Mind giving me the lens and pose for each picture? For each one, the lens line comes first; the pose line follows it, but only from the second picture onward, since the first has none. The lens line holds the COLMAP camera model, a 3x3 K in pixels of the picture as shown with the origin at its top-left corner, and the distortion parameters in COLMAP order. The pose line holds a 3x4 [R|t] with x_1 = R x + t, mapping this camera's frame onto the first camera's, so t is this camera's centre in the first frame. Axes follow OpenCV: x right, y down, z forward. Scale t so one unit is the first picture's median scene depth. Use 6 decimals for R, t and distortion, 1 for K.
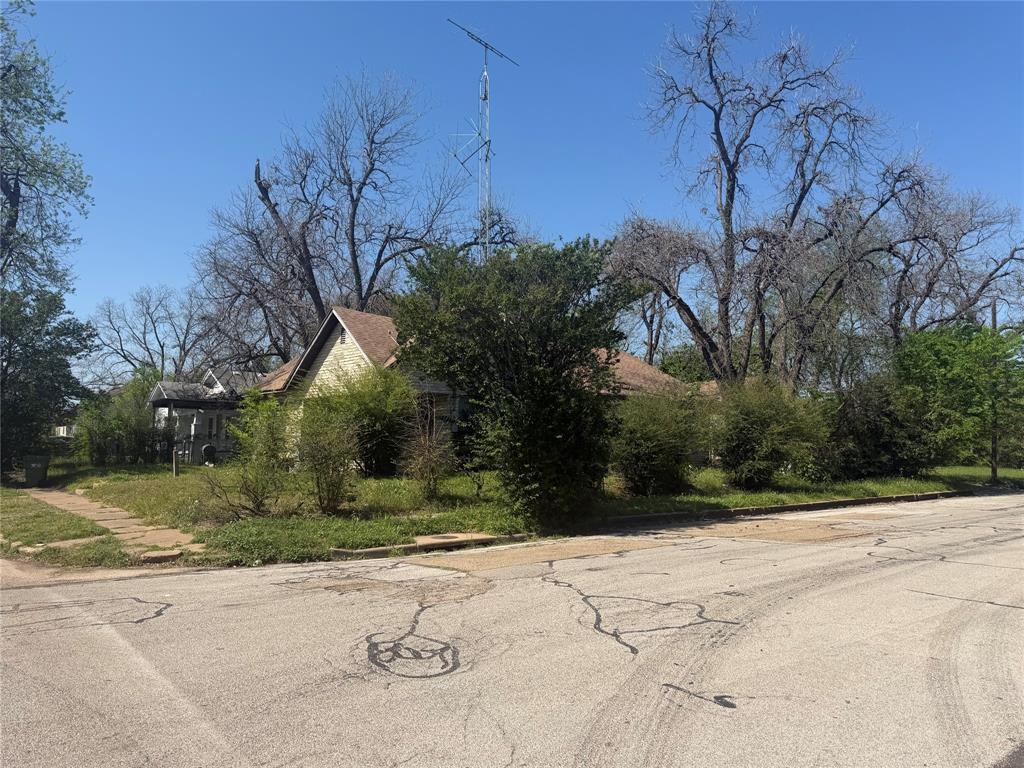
lens RADIAL K [[743.8, 0, 497.4], [0, 743.8, 389.0], [0, 0, 1]] dist [0.056707, -0.078090]
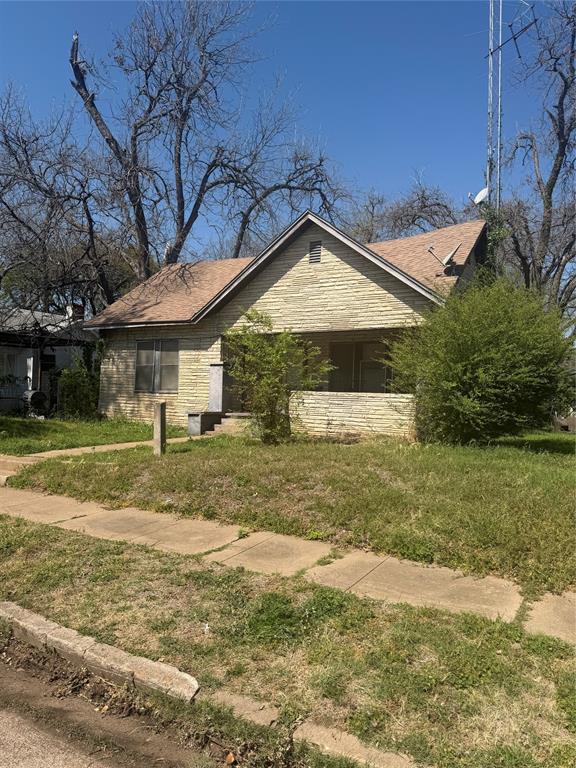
lens RADIAL K [[527.0, 0, 288.0], [0, 527.0, 384.0], [0, 0, 1]] dist [0.105239, -0.150278]
pose [[0.937243, 0.010453, 0.348521, -0.315671], [-0.037501, 0.996775, 0.070951, 0.018323], [-0.346655, -0.079568, 0.934612, 0.375411]]
